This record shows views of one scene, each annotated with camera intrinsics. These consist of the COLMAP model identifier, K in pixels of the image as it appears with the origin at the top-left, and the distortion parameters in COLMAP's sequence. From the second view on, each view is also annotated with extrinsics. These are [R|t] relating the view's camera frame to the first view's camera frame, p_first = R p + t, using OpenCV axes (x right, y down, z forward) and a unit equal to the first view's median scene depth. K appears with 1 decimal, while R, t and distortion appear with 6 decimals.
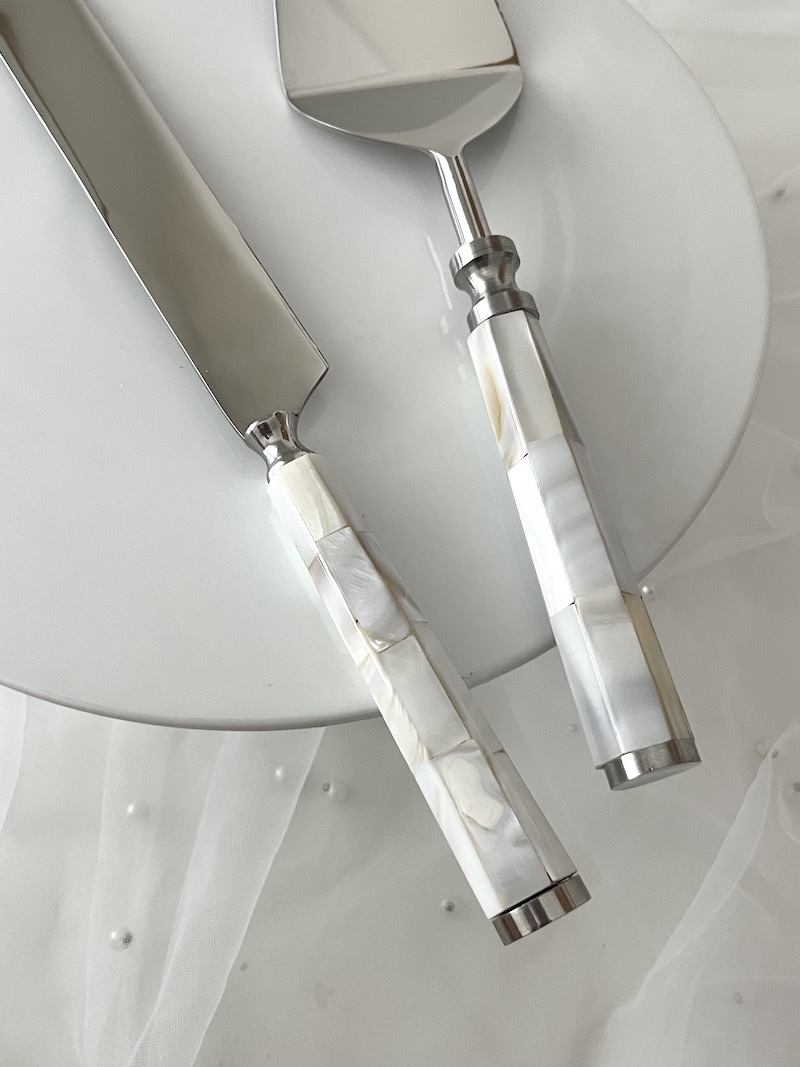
lens RADIAL K [[1106.7, 0, 400.0], [0, 1106.7, 533.5], [0, 0, 1]] dist [0.100294, 0.015460]
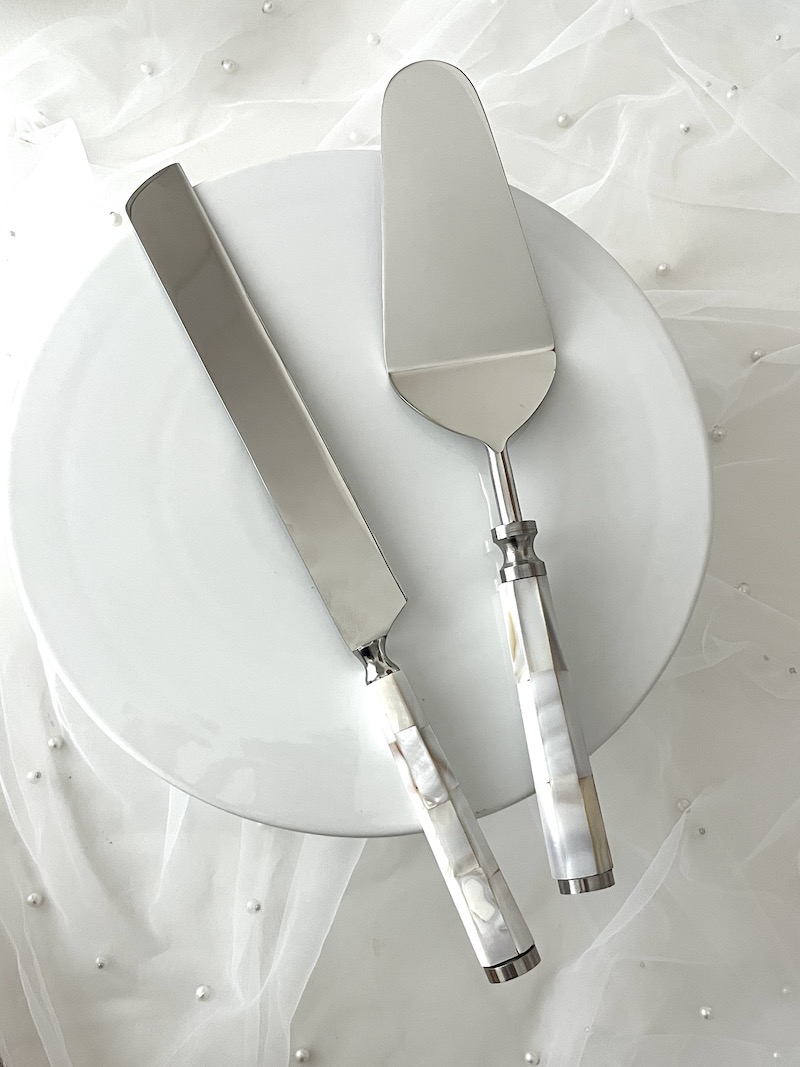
lens RADIAL K [[1106.7, 0, 400.0], [0, 1106.7, 533.5], [0, 0, 1]] dist [0.100294, 0.015460]
pose [[0.997381, 0.067368, -0.026303, -0.045000], [-0.060634, 0.977173, 0.203611, -0.620356], [0.039419, -0.201483, 0.978699, -0.549078]]
